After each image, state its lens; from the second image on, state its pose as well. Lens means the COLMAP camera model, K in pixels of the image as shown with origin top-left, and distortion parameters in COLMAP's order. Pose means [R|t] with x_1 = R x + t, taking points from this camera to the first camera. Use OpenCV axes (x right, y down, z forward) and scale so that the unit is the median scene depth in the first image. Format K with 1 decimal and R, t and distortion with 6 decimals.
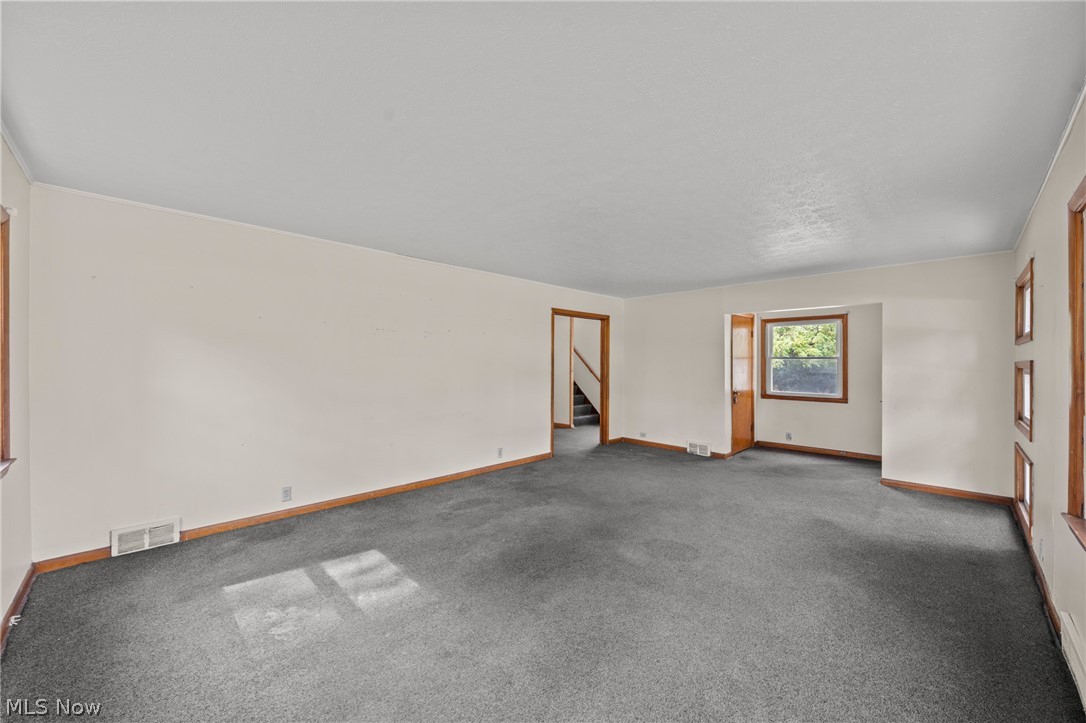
lens RADIAL K [[414.5, 0, 543.0], [0, 414.5, 361.5], [0, 0, 1]] dist [-0.000348, -0.000191]
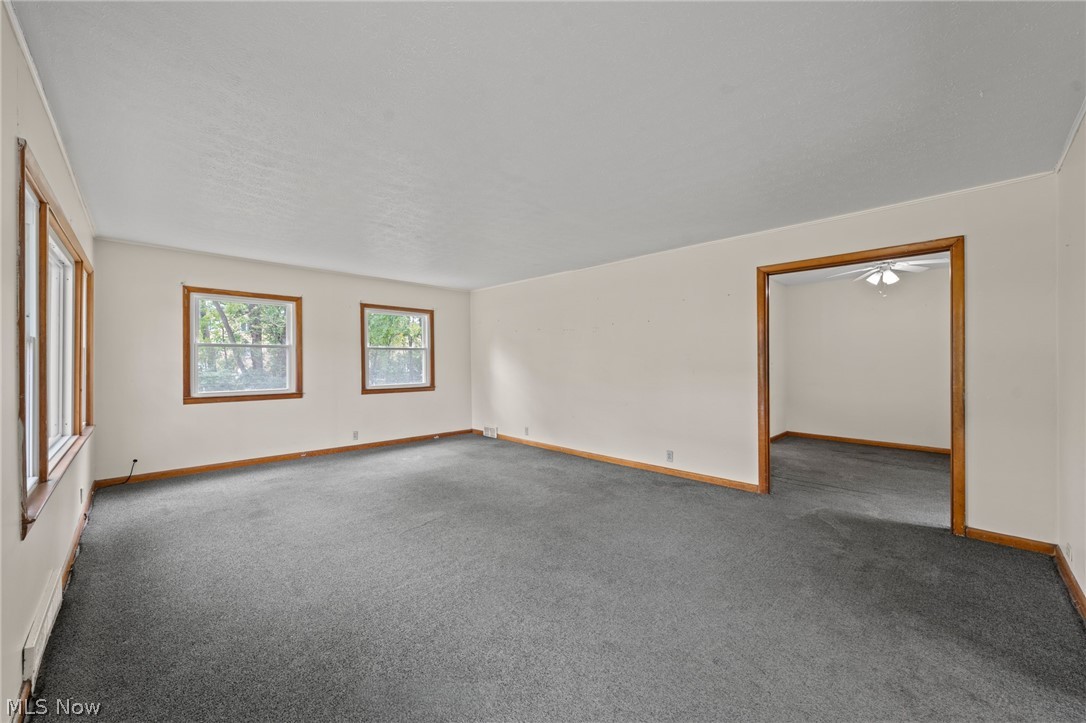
lens RADIAL K [[414.5, 0, 543.0], [0, 414.5, 361.5], [0, 0, 1]] dist [-0.000348, -0.000191]
pose [[-0.004807, -0.002924, -0.999984, 1.045445], [0.006045, 0.999977, -0.002953, 0.033389], [0.999970, -0.006059, -0.004790, 1.016269]]
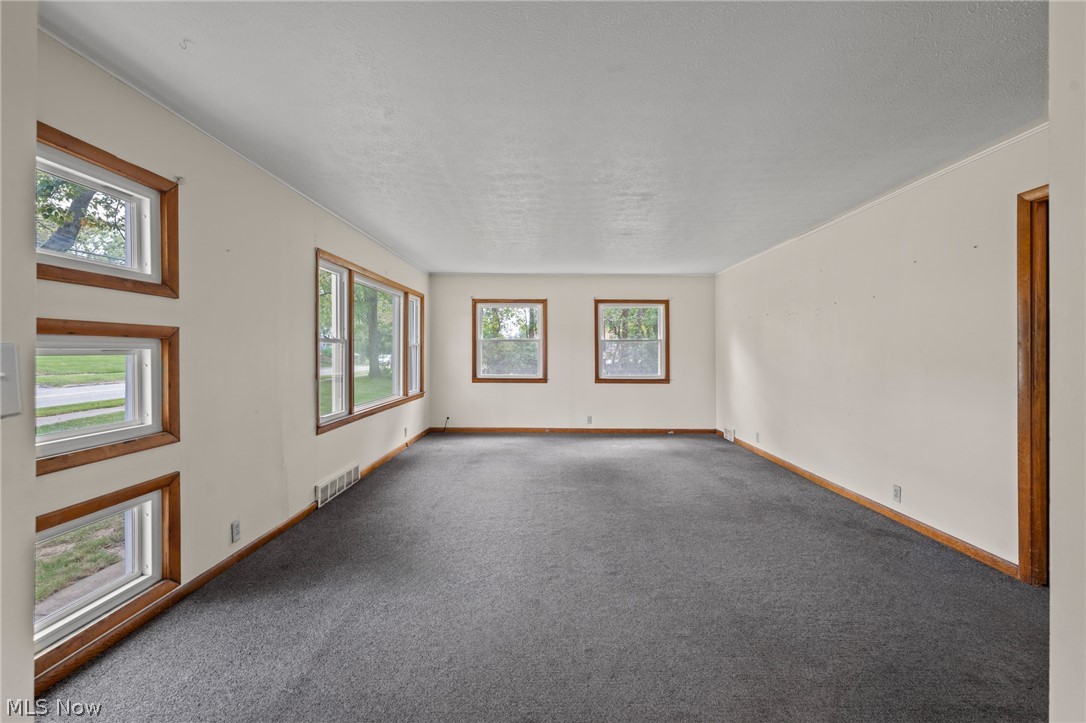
lens RADIAL K [[465.0, 0, 543.0], [0, 465.0, 361.5], [0, 0, 1]] dist [0.002252, -0.000083]
pose [[-0.712807, 0.007361, -0.701322, 0.985986], [-0.002699, 0.999909, 0.013238, 0.034506], [0.701355, 0.011329, -0.712722, 1.531375]]
